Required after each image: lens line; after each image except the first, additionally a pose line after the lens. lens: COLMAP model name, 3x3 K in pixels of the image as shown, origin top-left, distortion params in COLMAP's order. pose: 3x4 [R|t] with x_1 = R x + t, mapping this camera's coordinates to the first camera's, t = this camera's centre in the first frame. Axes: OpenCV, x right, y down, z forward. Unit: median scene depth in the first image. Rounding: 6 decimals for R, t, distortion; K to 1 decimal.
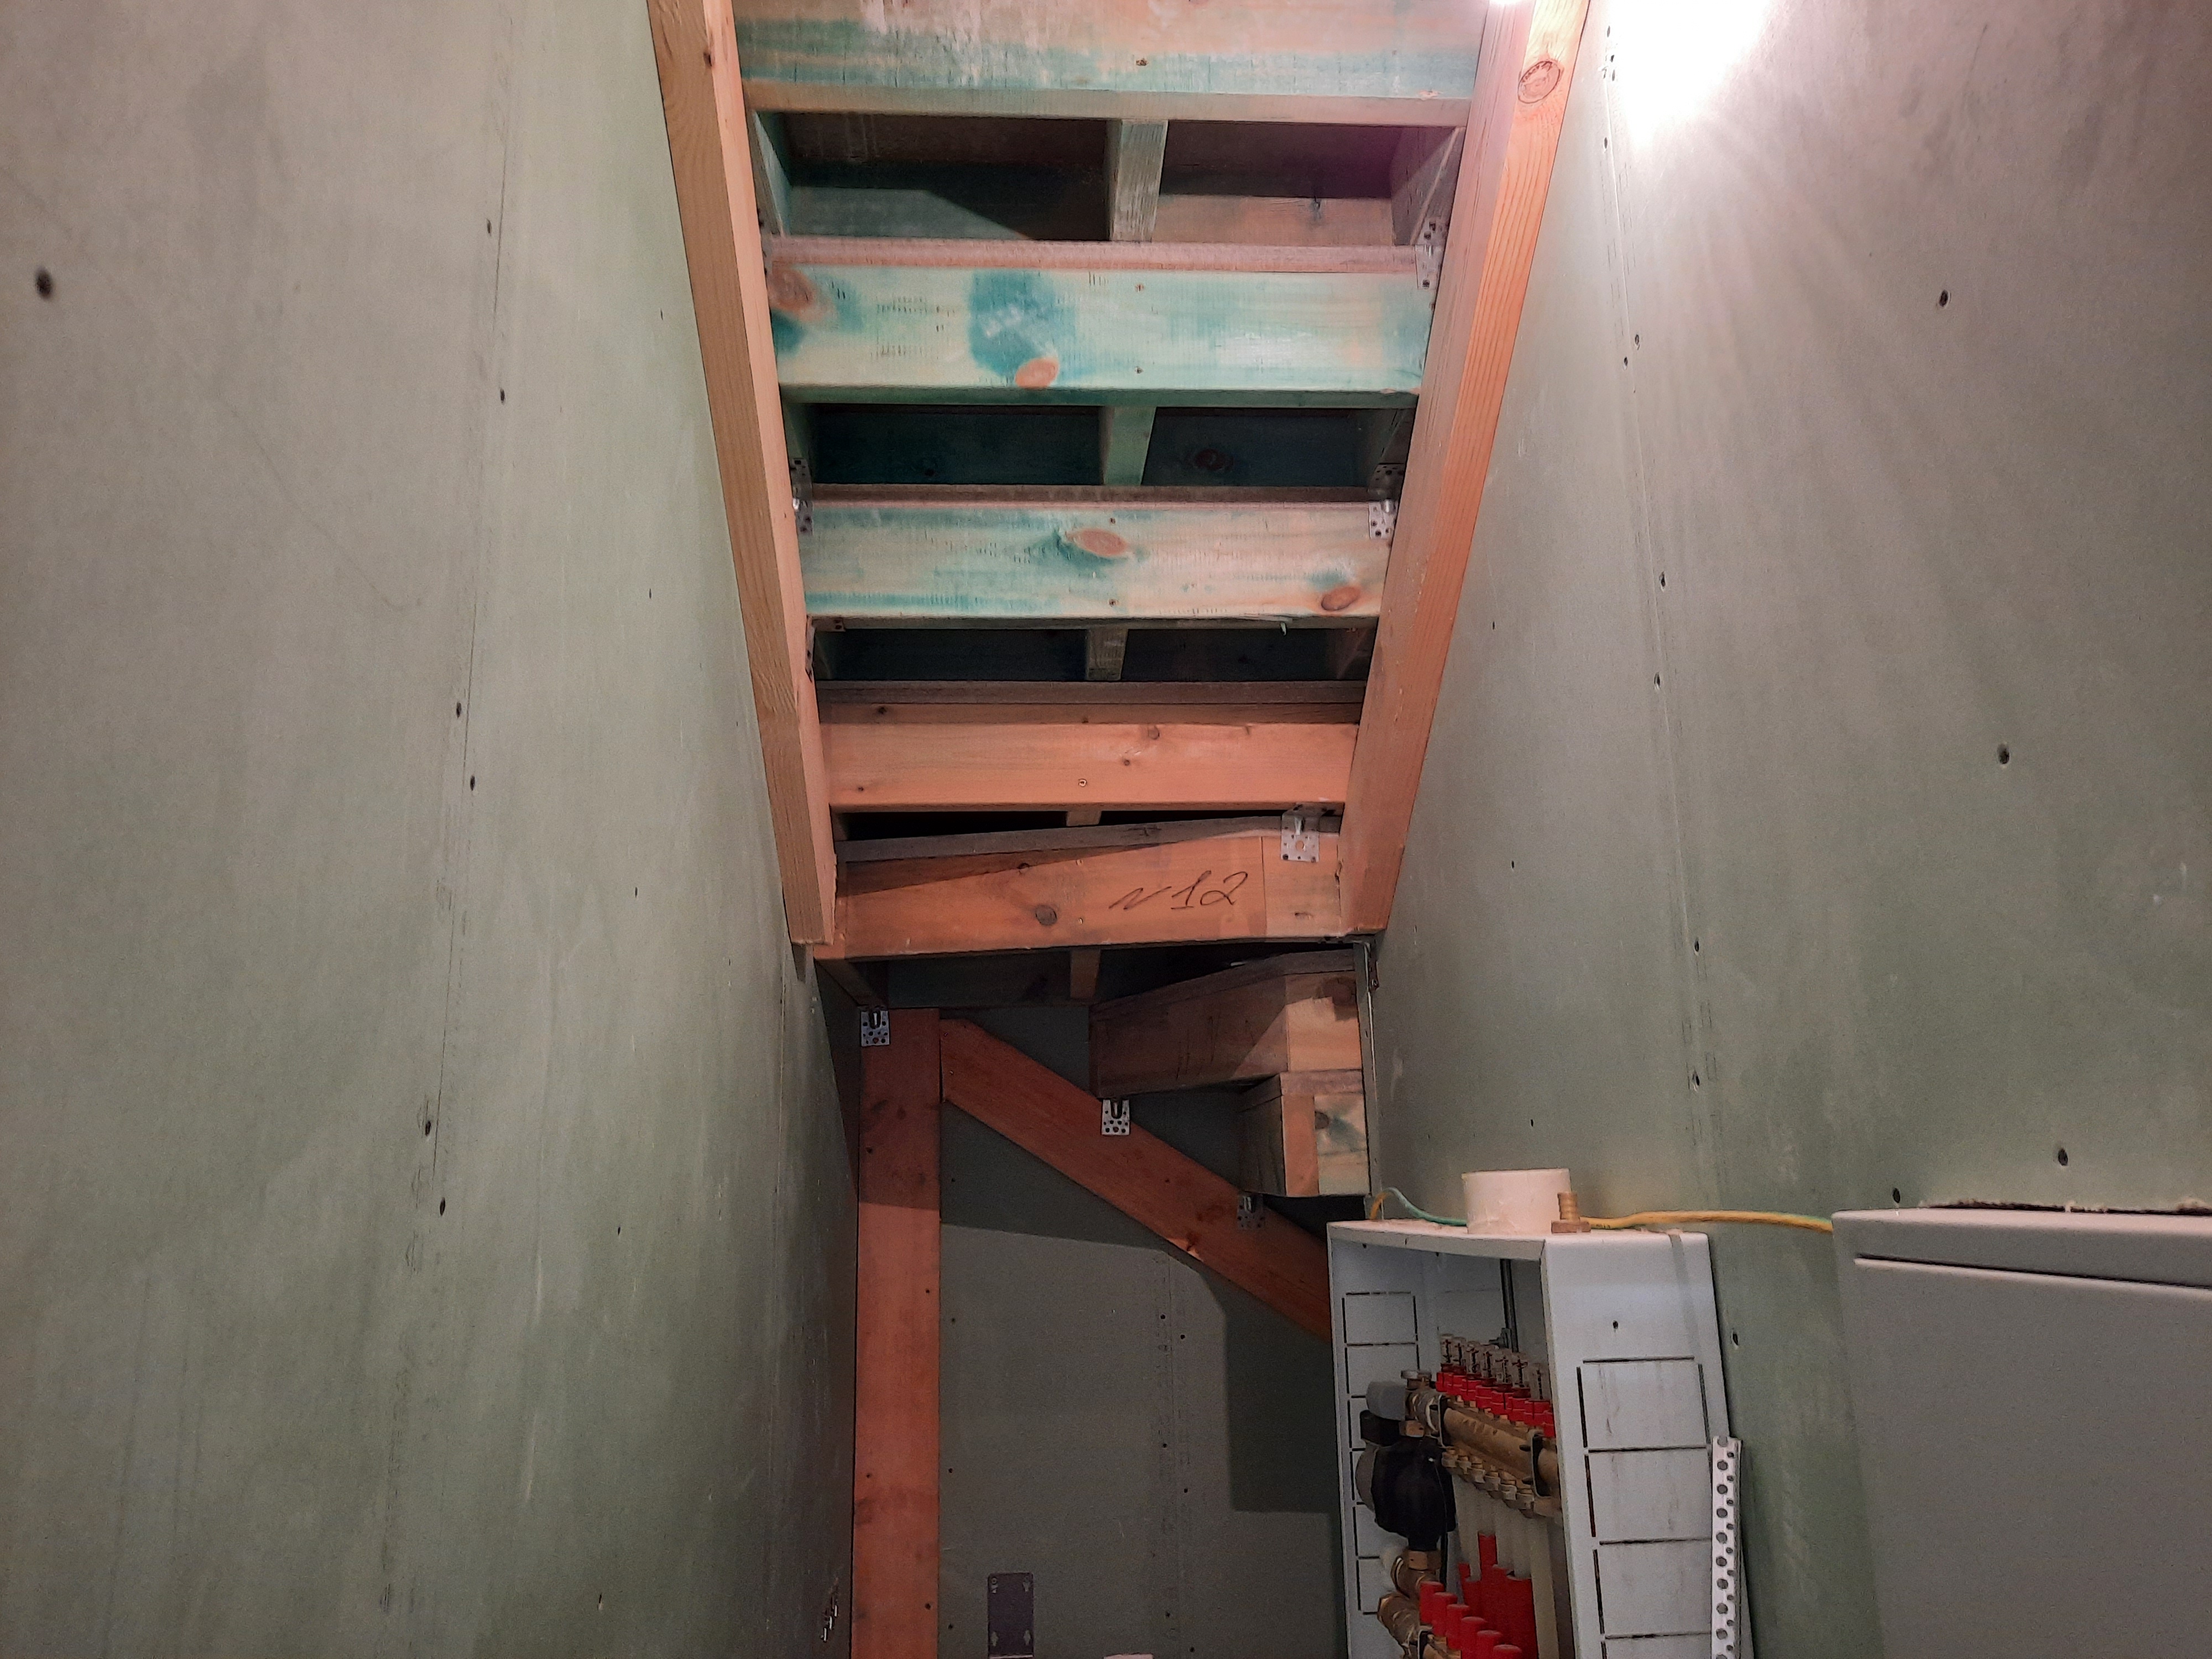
lens RADIAL K [[1614.1, 0, 1138.6], [0, 1614.1, 834.3], [0, 0, 1]] dist [0.074573, -0.095489]
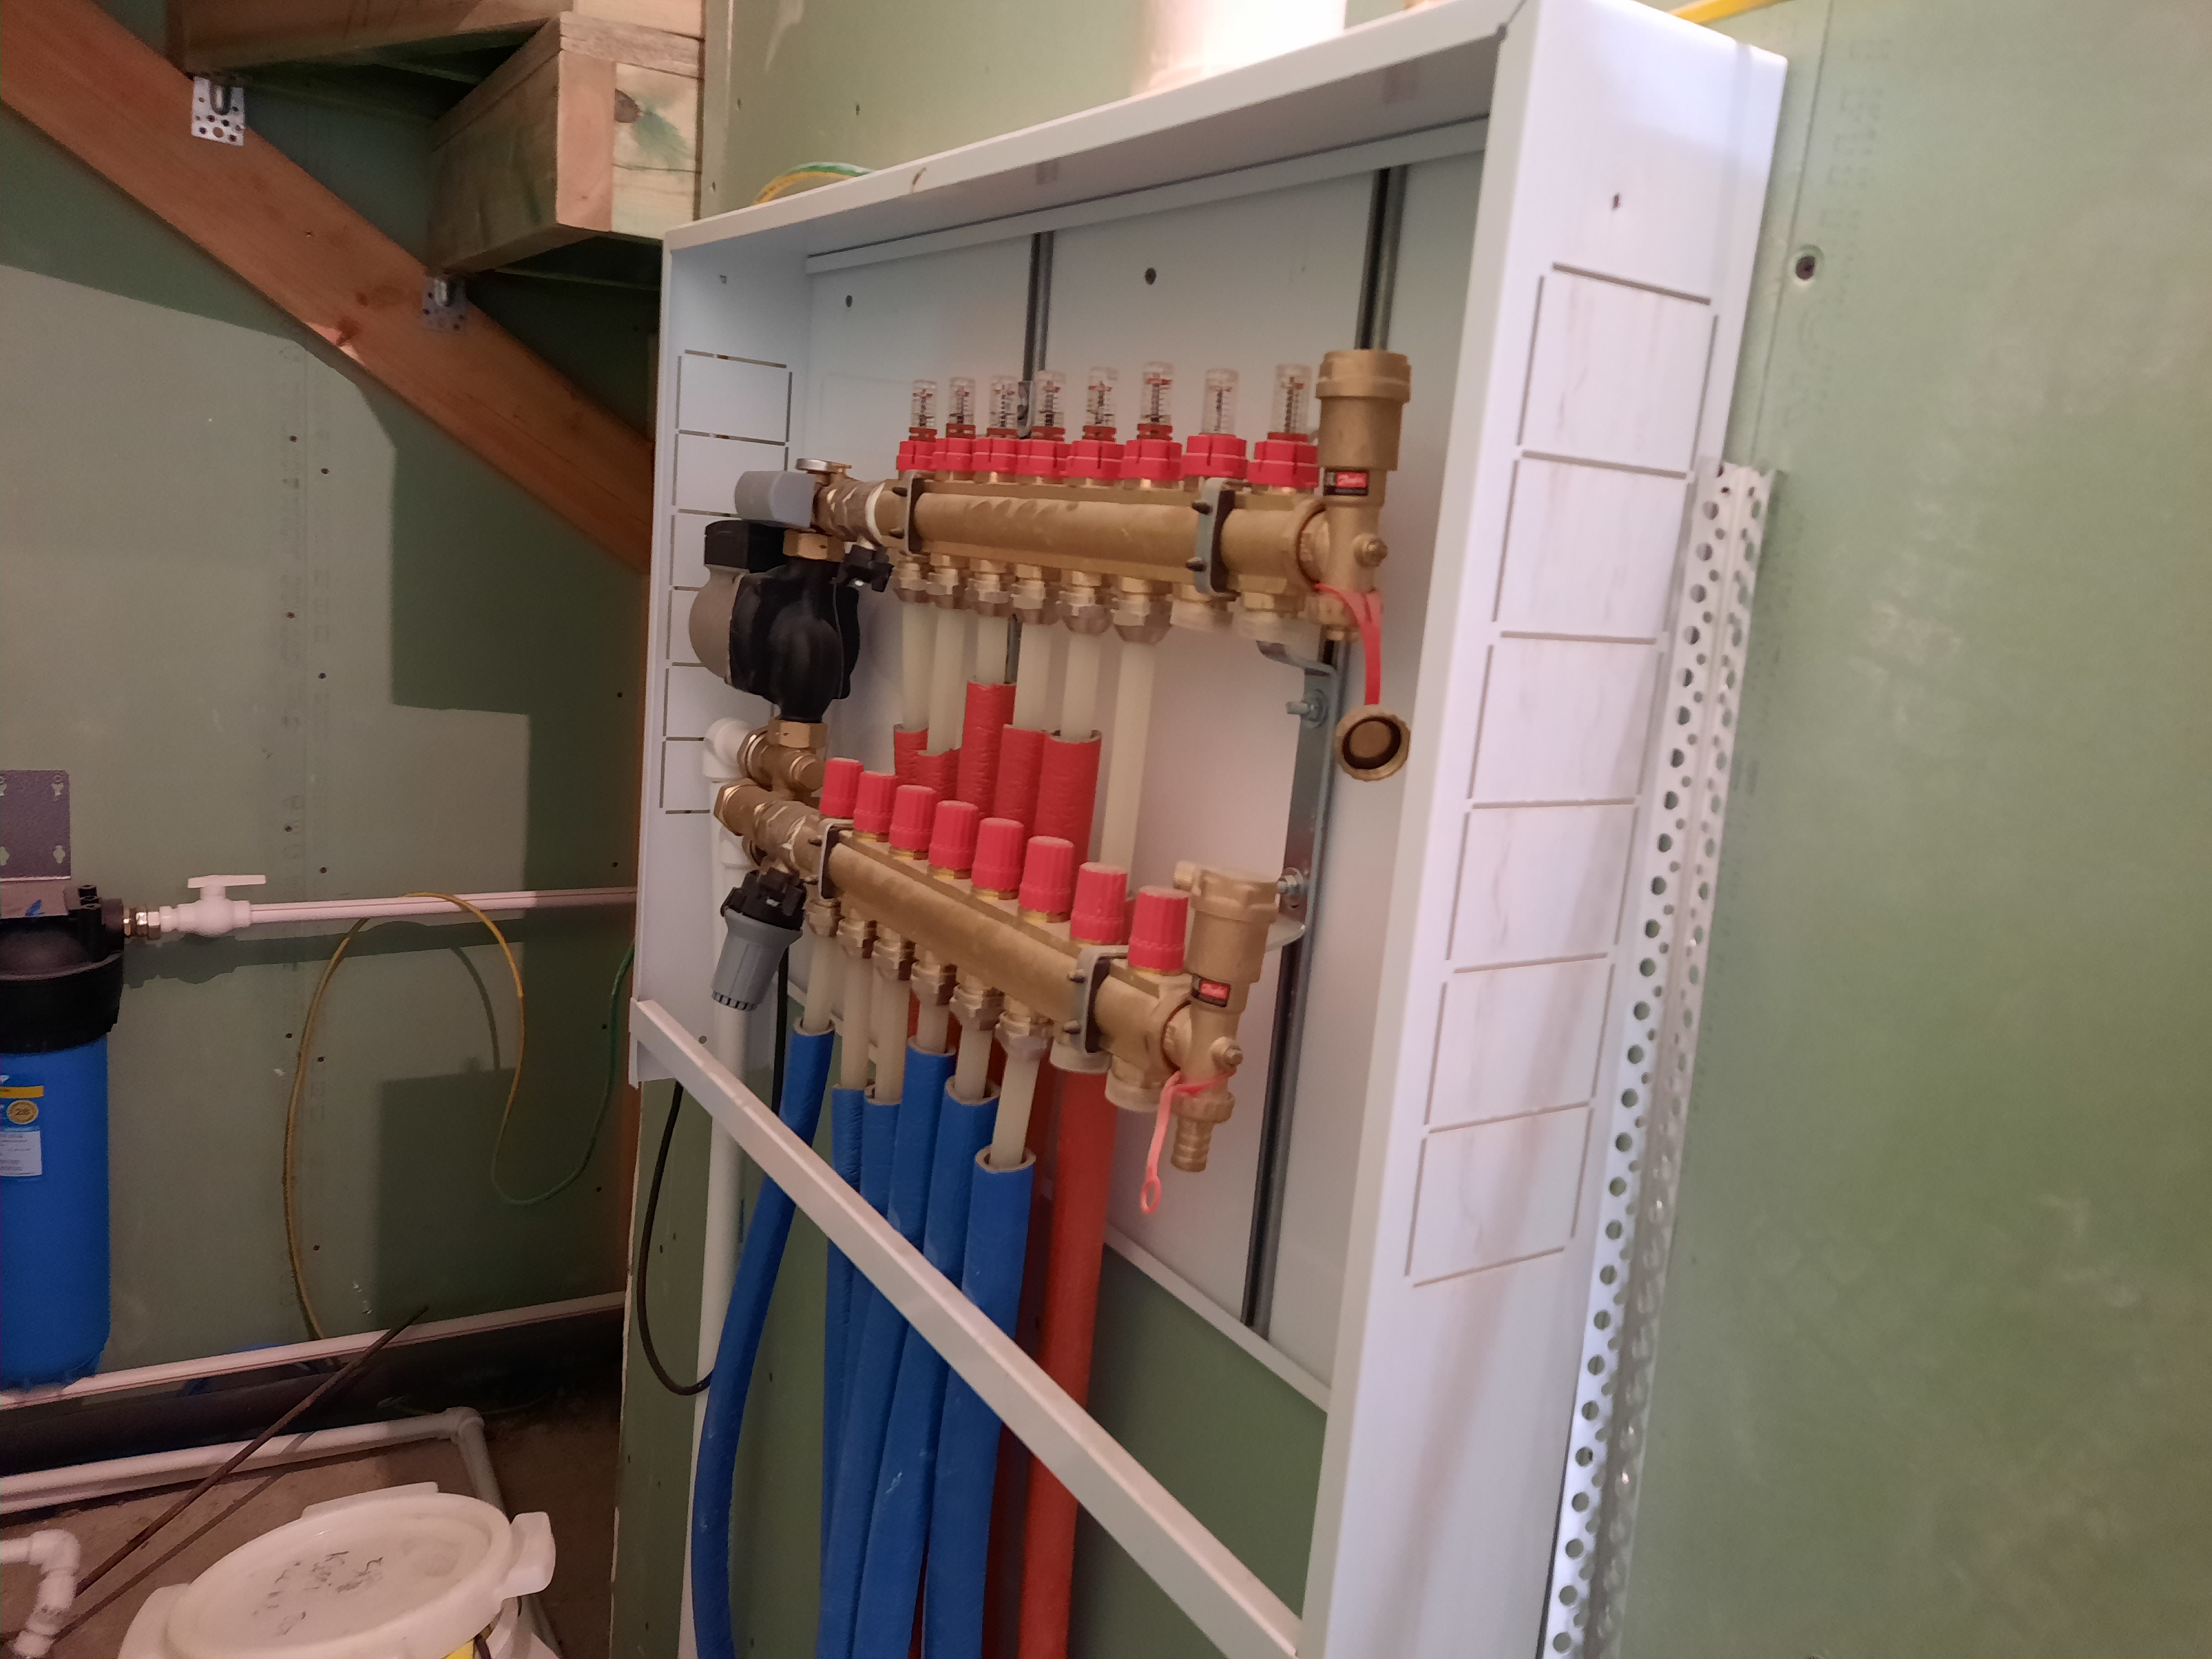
lens RADIAL K [[1609.2, 0, 1132.4], [0, 1609.2, 824.7], [0, 0, 1]] dist [0.056940, -0.055277]
pose [[0.865045, 0.017272, 0.501396, -0.028526], [-0.223147, 0.908351, 0.353700, 0.172913], [-0.449335, -0.417852, 0.789619, 0.327872]]
